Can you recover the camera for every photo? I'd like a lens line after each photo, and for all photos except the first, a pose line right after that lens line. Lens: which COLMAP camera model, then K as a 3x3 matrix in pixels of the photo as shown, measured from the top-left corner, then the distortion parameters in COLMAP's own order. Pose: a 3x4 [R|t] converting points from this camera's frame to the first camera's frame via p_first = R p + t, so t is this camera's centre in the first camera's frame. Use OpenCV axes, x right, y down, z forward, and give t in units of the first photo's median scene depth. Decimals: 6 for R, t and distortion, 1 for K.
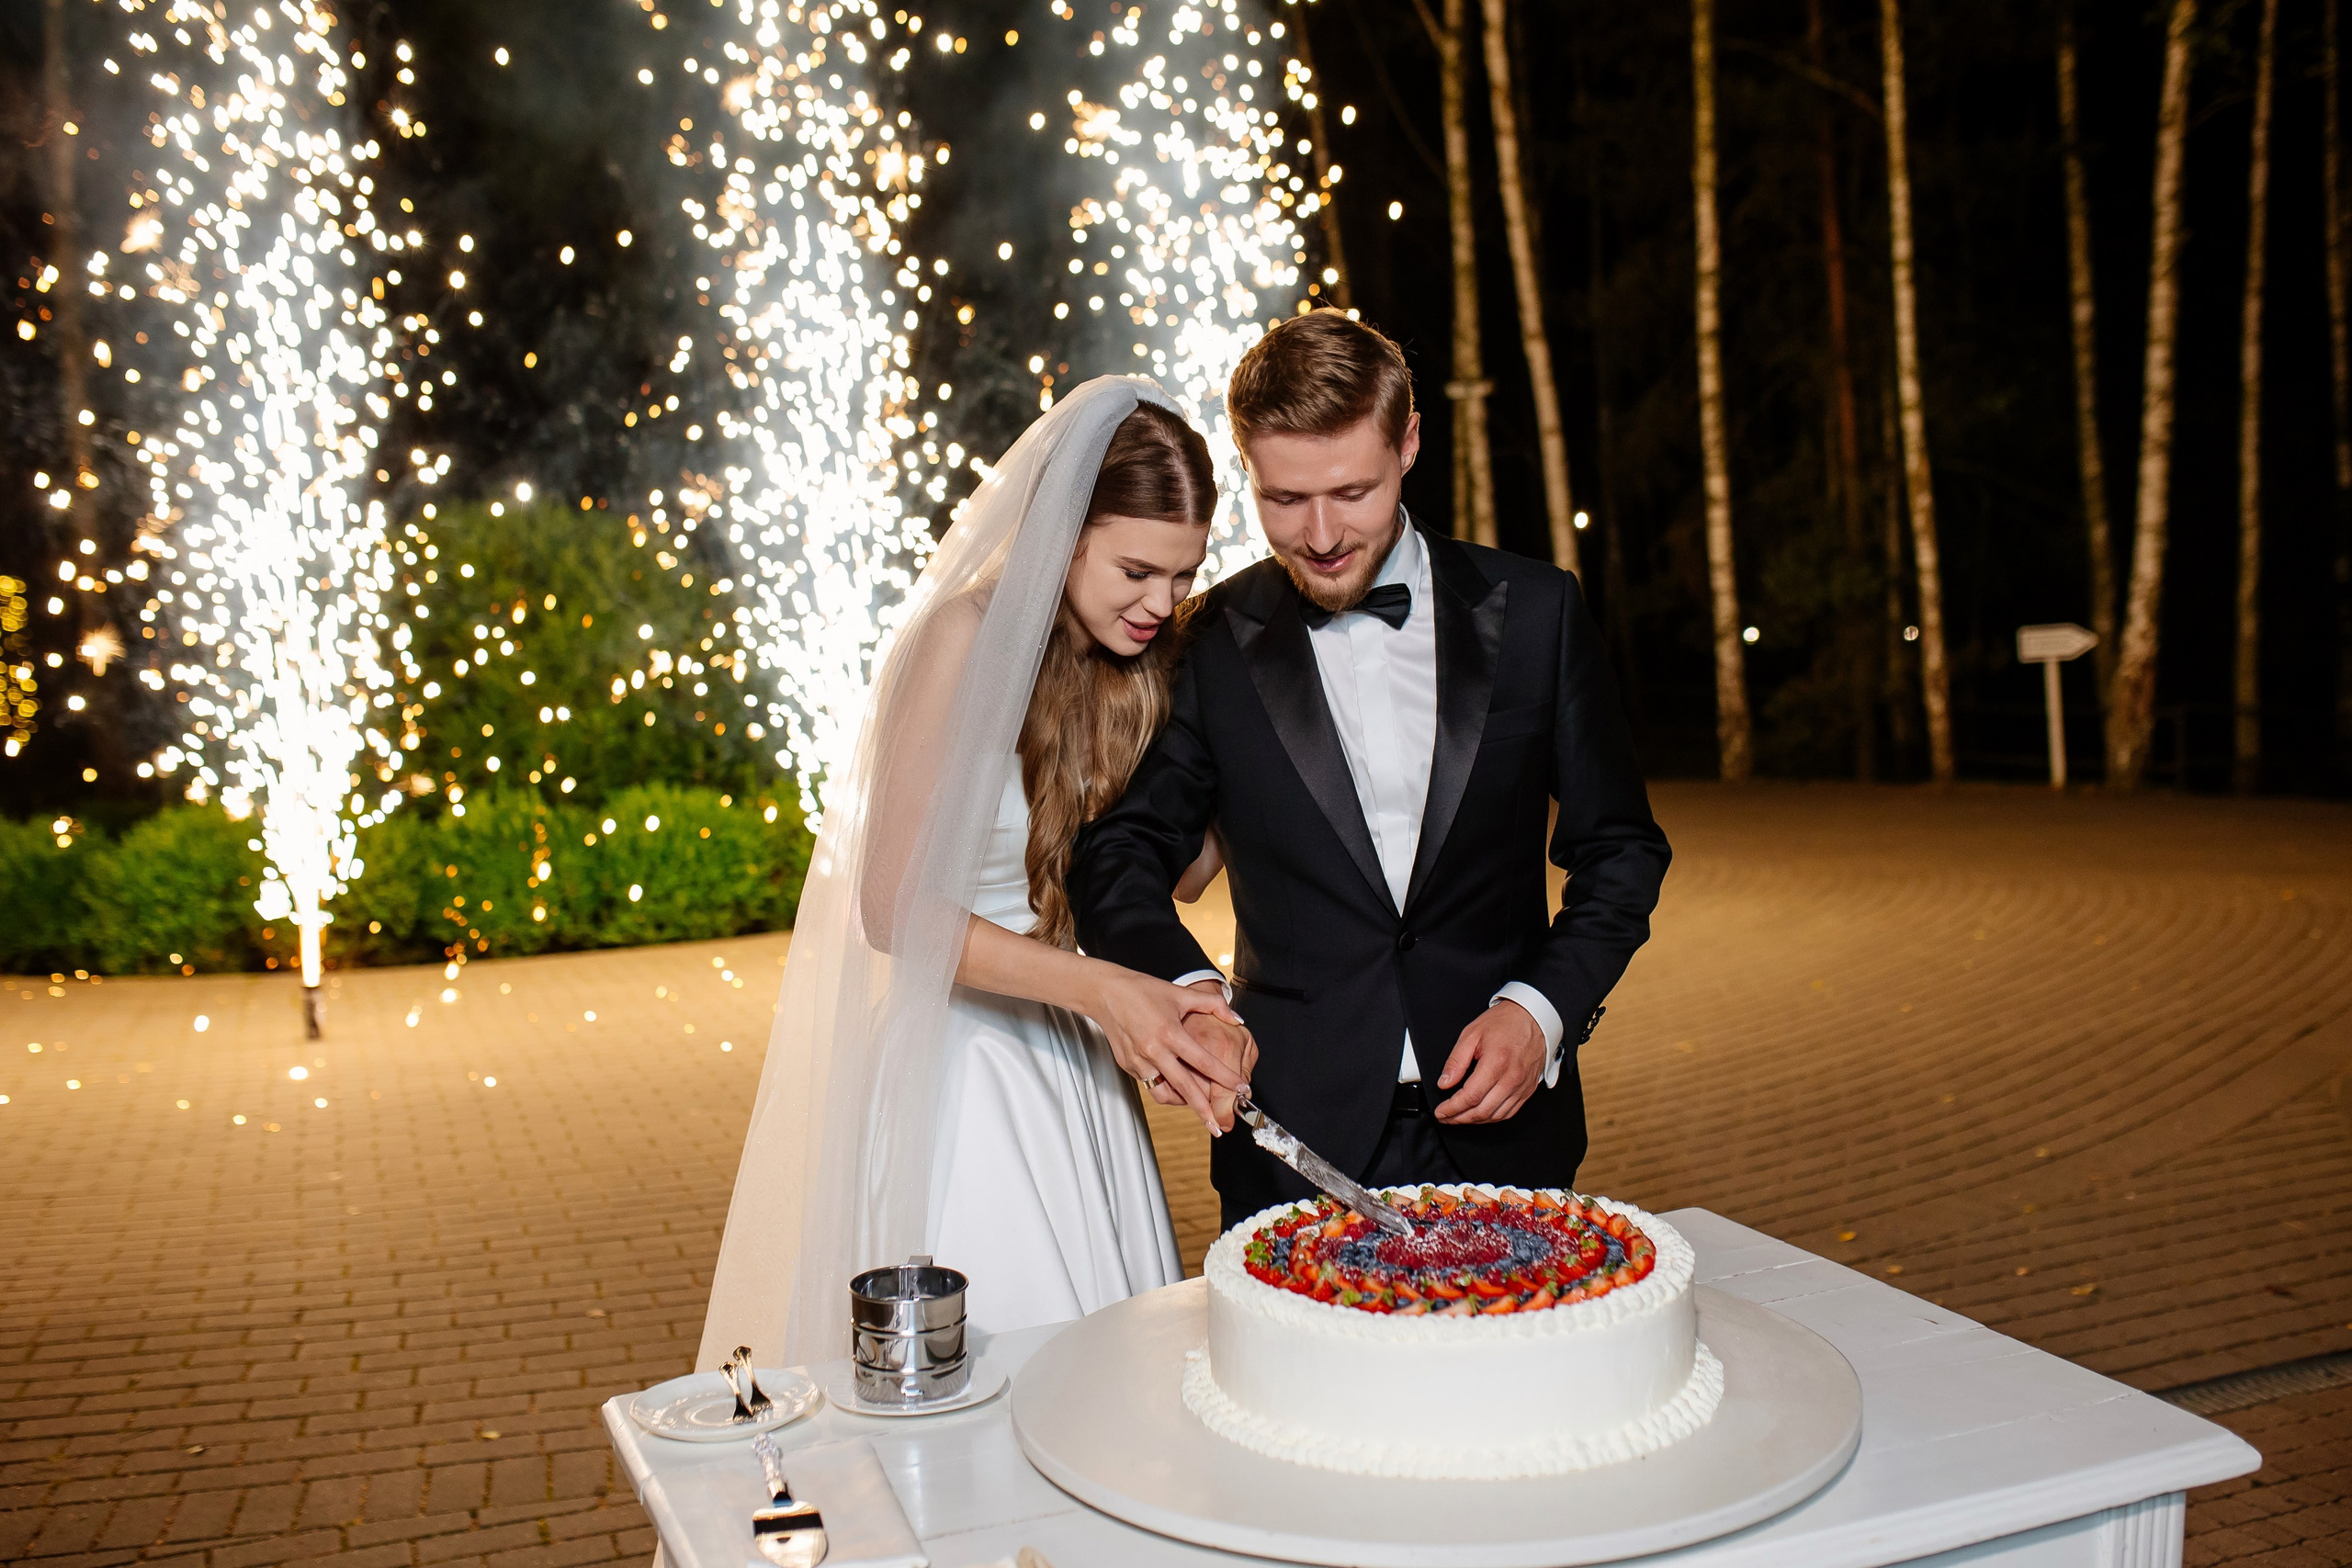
lens RADIAL K [[2291.1, 0, 1197.1], [0, 2291.1, 778.3], [0, 0, 1]] dist [-0.018560, 0.000000]
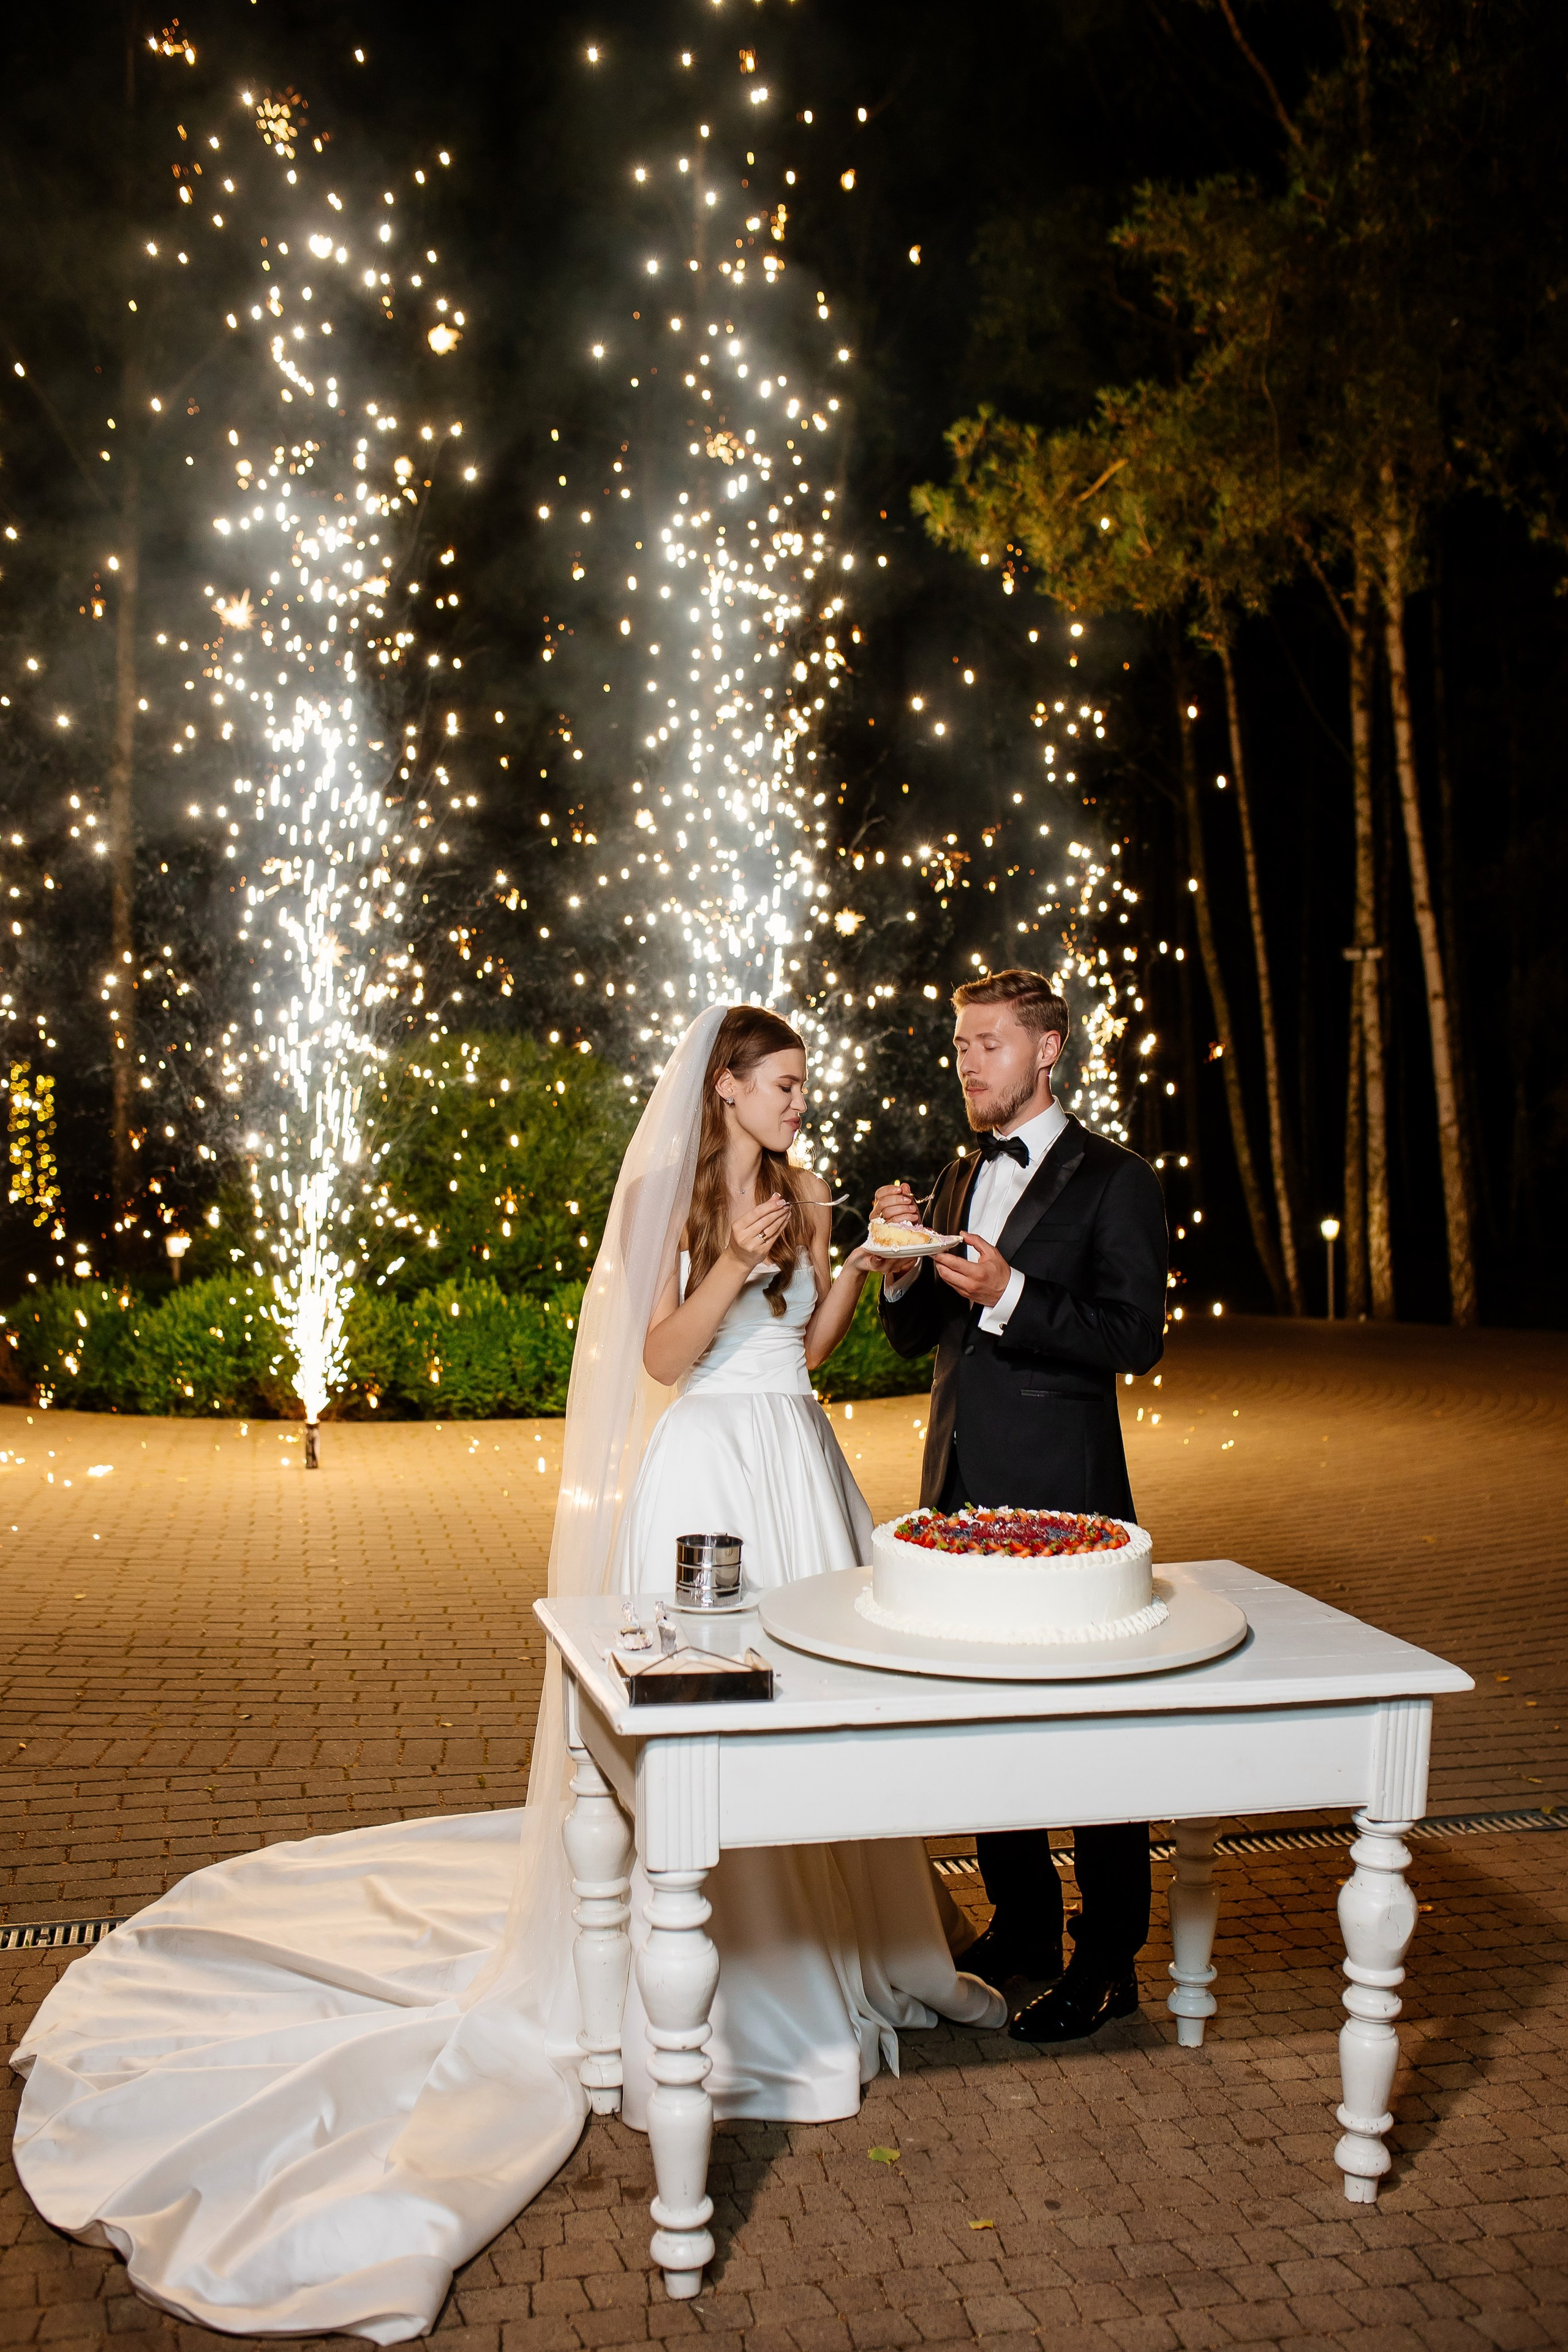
lens RADIAL K [[2291.4, 0, 784.7], [0, 2291.4, 1168.3], [0, 0, 1]] dist [-0.018560, 0.000000]
pose [[0.987296, 0.042917, -0.152987, 0.179242], [-0.052171, 0.997010, -0.056994, 0.034224], [0.150083, 0.064252, 0.986583, -0.704111]]
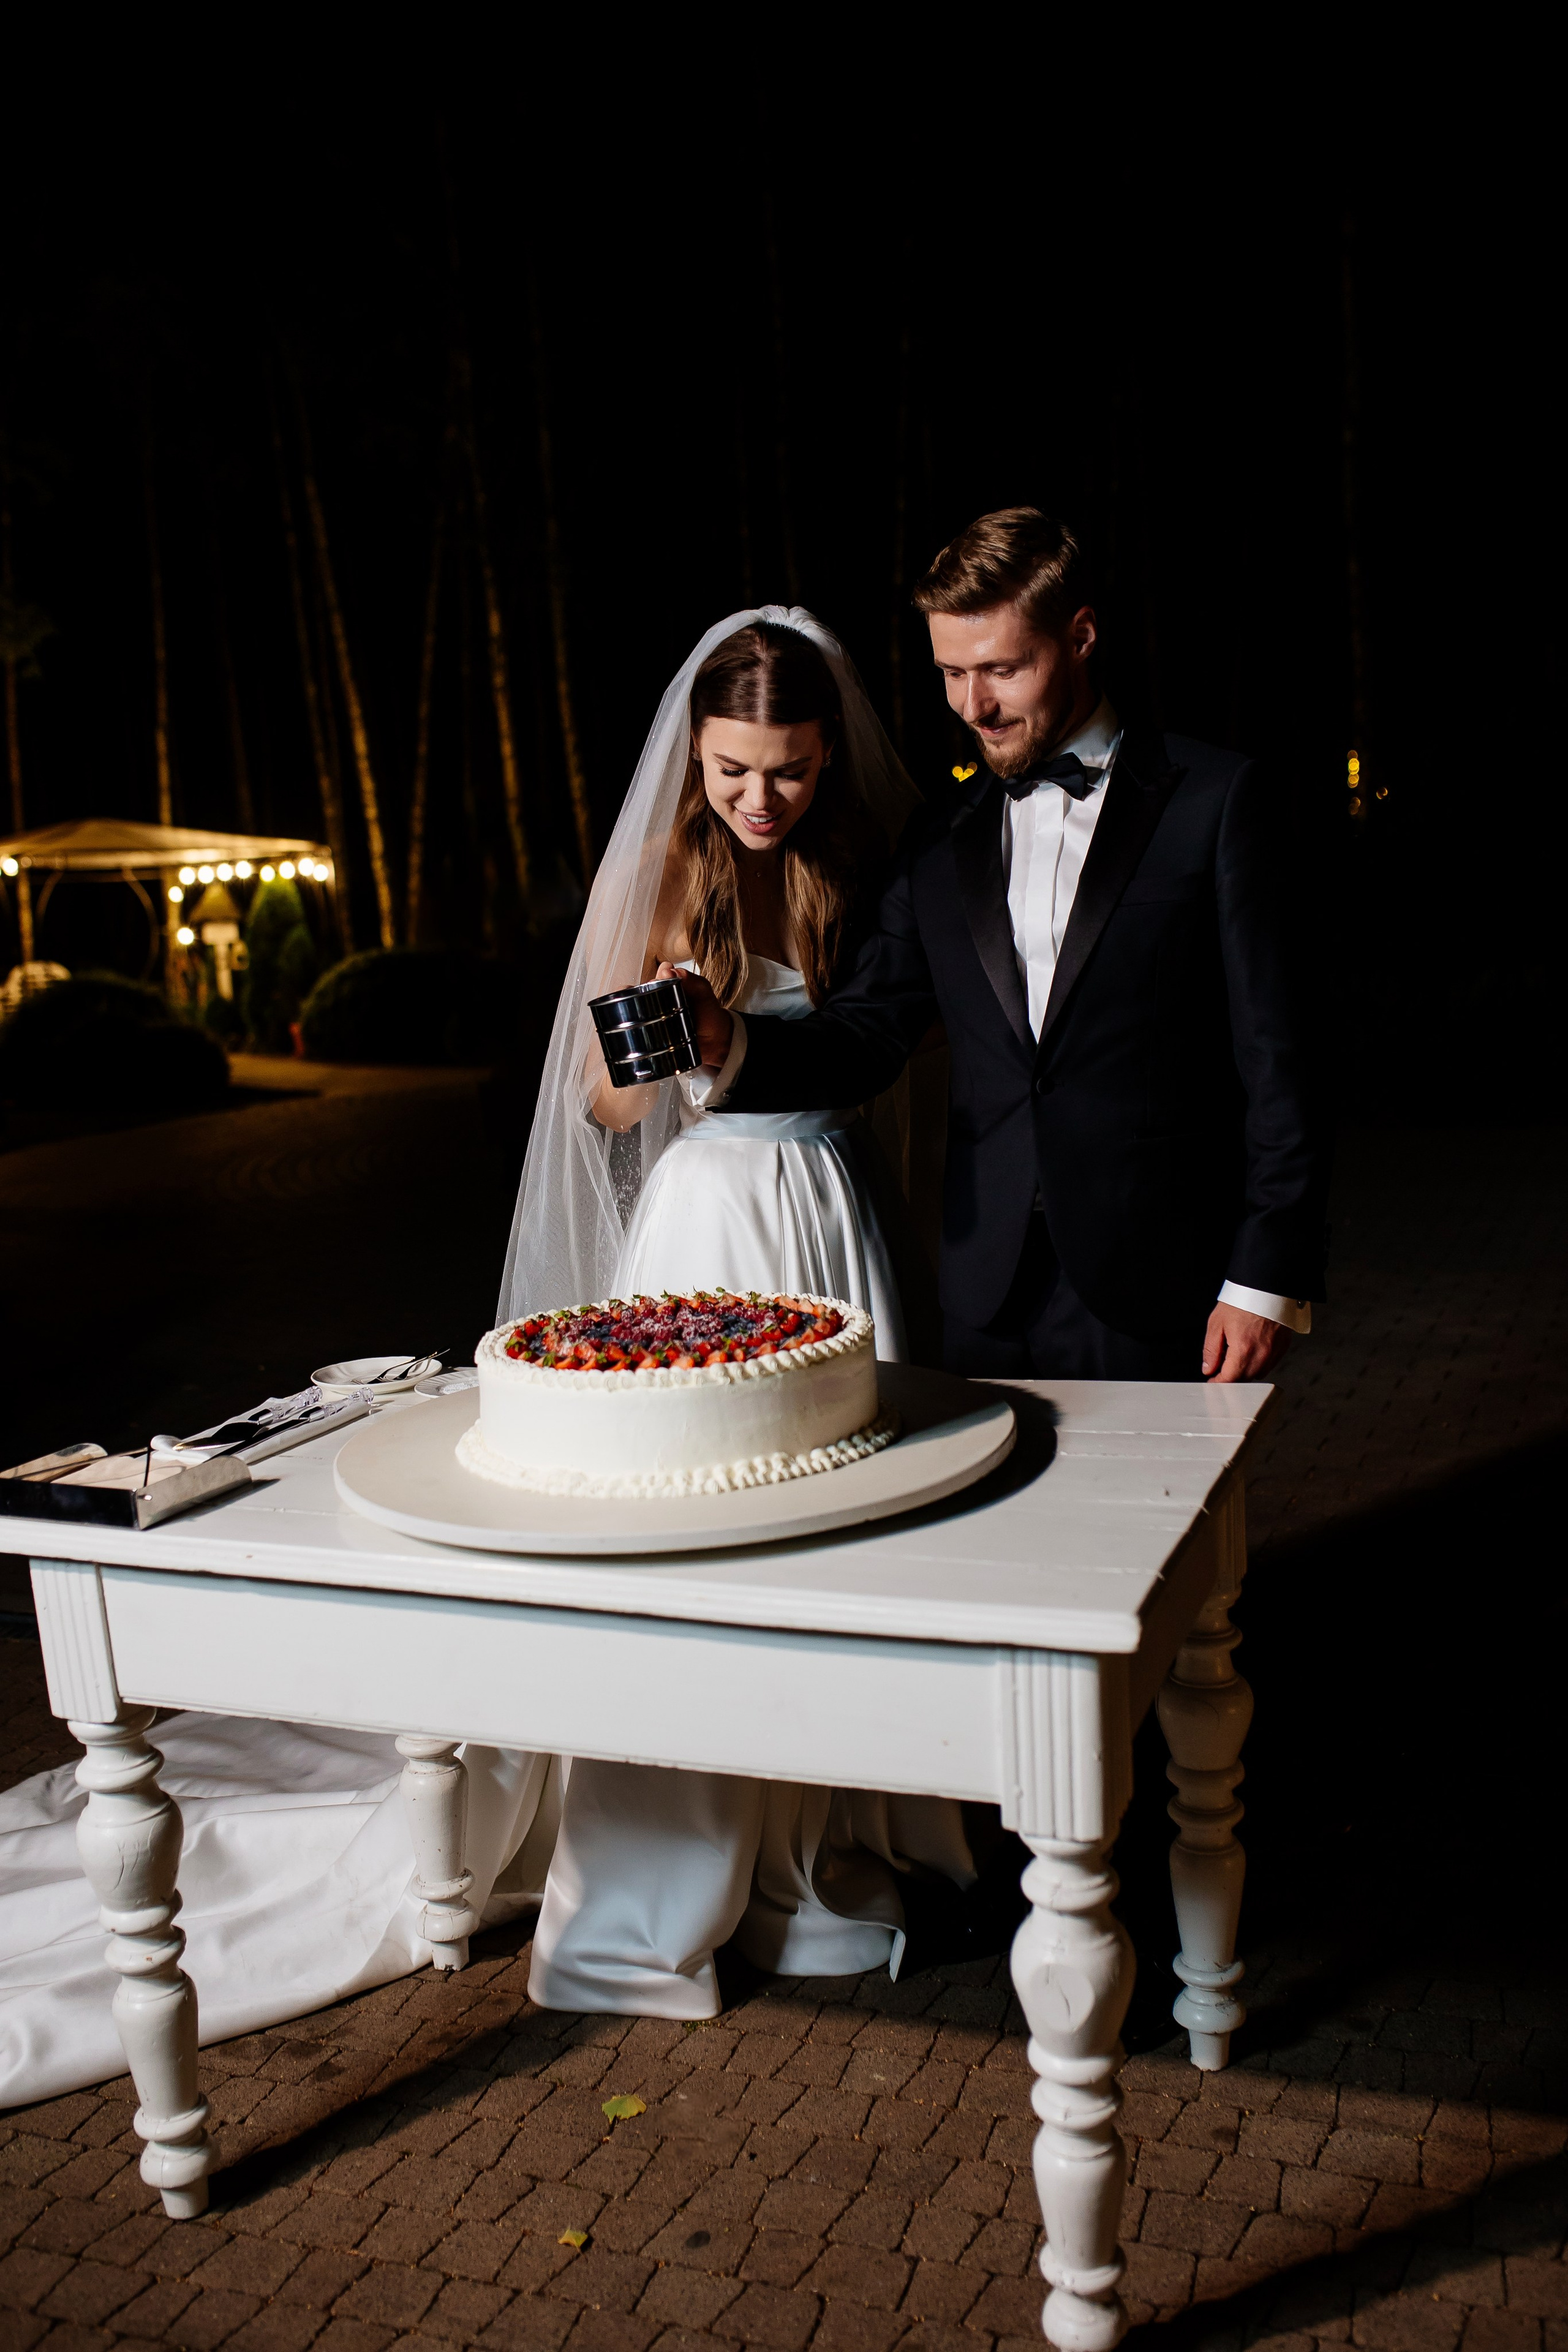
lens RADIAL K [[2291.4, 0, 801.7], [0, 2291.4, 1186.3], [0, 0, 1]] dist [-0.018560, 0.000000]
pose [[0.722780, 0.101145, -0.683637, 0.917319], [-0.030633, 0.992948, 0.114521, -0.012885], [0.690399, -0.061832, 0.720782, 0.156256]]
